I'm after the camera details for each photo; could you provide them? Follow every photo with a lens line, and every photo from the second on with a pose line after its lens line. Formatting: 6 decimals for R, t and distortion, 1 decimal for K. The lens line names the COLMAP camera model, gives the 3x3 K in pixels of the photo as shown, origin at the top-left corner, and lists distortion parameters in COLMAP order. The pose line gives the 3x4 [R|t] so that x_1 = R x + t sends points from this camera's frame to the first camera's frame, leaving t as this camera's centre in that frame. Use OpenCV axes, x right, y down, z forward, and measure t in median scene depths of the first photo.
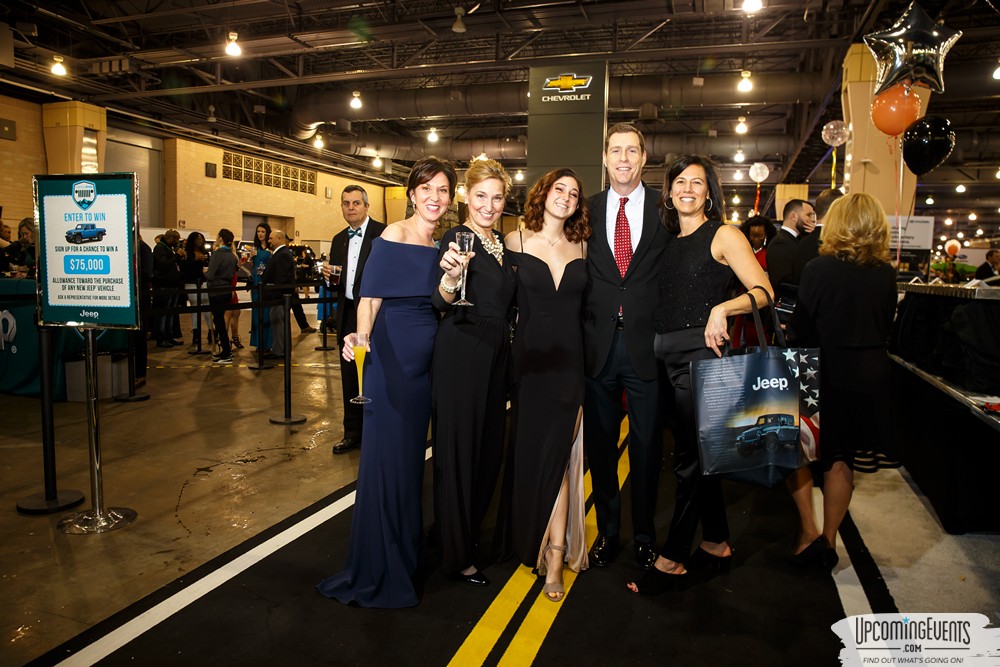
lens RADIAL K [[704.5, 0, 500.0], [0, 704.5, 333.5], [0, 0, 1]] dist [-0.106161, 0.086724]
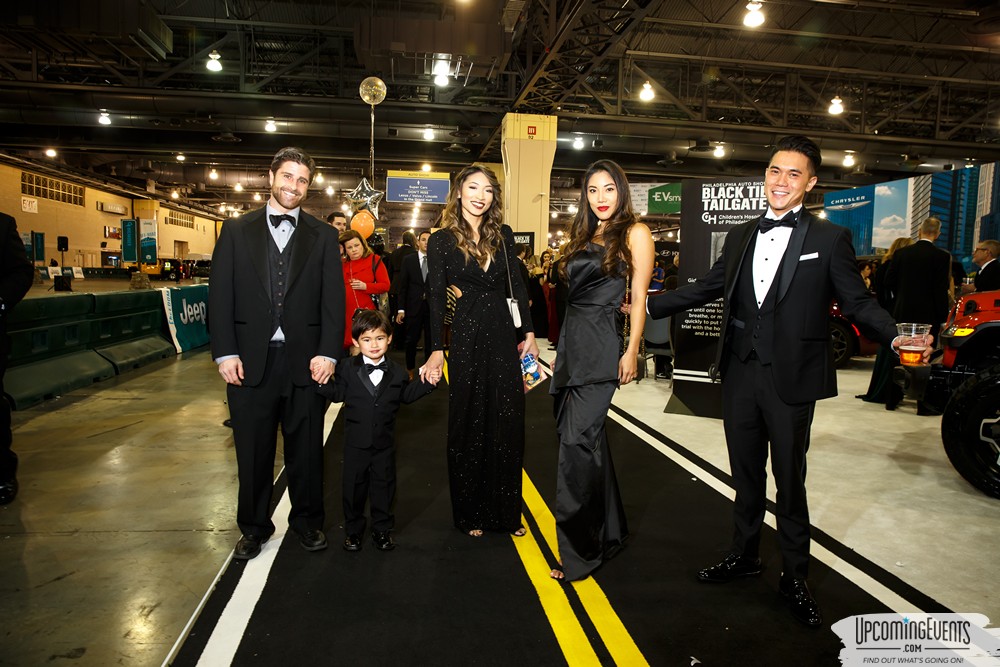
lens RADIAL K [[704.5, 0, 500.0], [0, 704.5, 333.5], [0, 0, 1]] dist [-0.106161, 0.086724]
pose [[0.897984, -0.019562, 0.439593, -0.259590], [0.018989, 0.999803, 0.005700, 0.035794], [-0.439618, 0.003229, 0.898179, -0.592282]]
